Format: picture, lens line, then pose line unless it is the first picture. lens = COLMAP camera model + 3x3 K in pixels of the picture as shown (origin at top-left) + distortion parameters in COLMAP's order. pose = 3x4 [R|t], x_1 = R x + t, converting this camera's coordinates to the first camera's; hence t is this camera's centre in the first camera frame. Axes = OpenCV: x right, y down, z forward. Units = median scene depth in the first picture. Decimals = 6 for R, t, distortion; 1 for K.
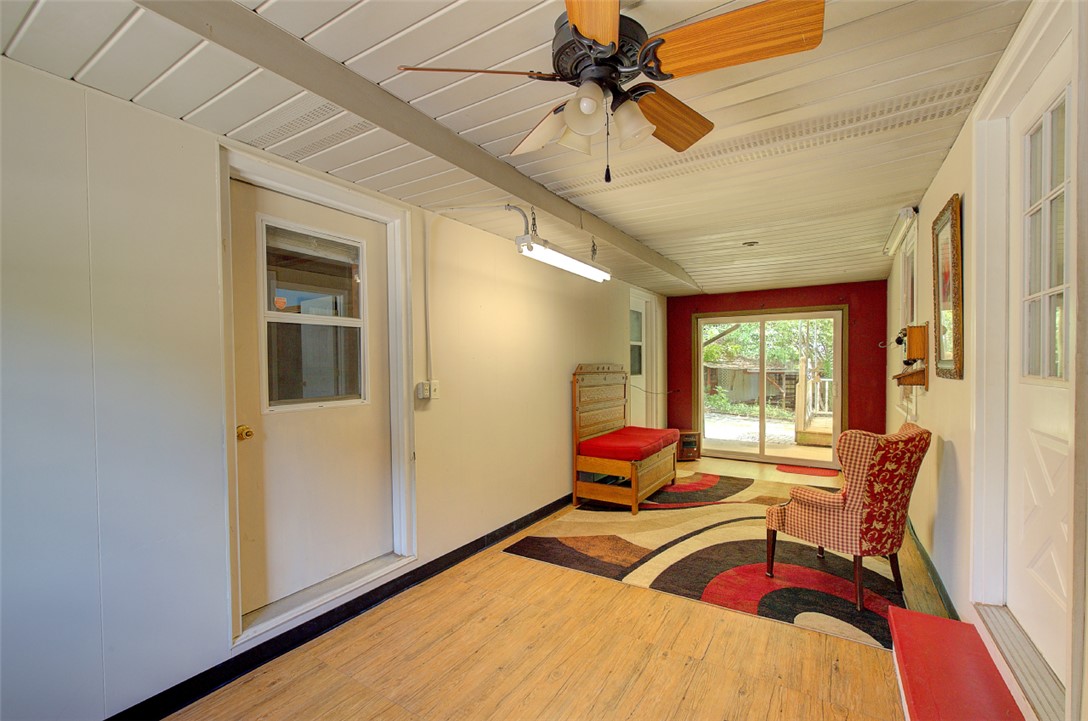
lens RADIAL K [[464.0, 0, 545.4], [0, 464.0, 370.2], [0, 0, 1]] dist [-0.009725, 0.006489]
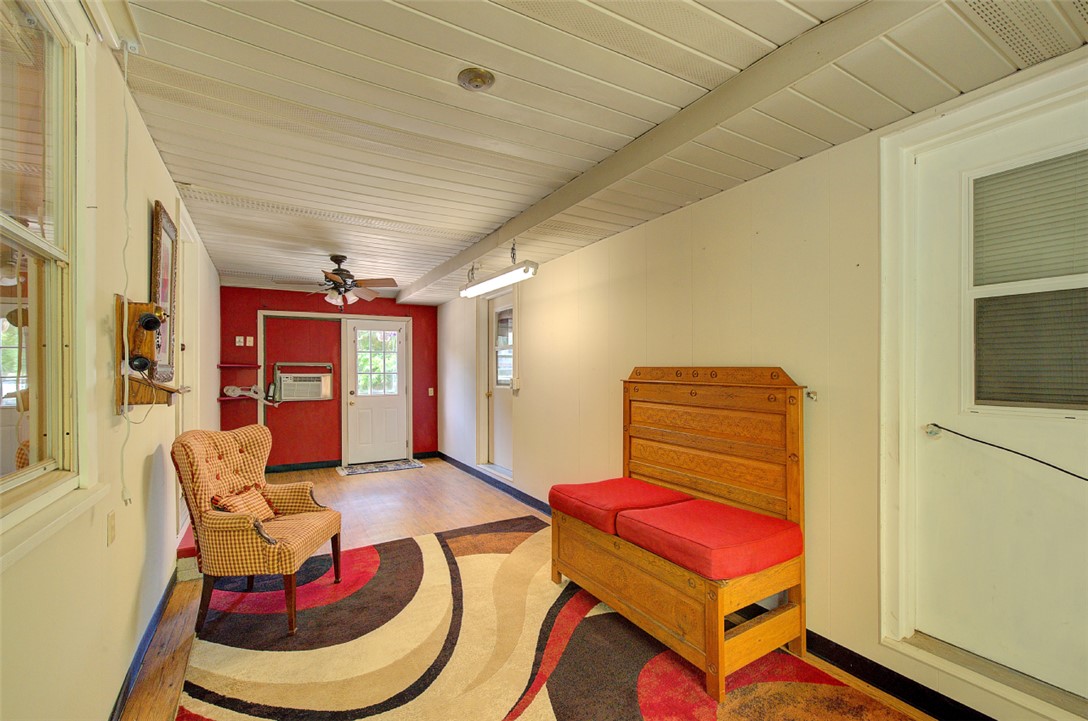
lens RADIAL K [[464.0, 0, 545.4], [0, 464.0, 370.2], [0, 0, 1]] dist [-0.009725, 0.006489]
pose [[-0.453369, 0.009397, -0.891273, 1.056427], [-0.007320, 0.999871, 0.014265, -0.023434], [0.891293, 0.012992, -0.453242, 1.671459]]
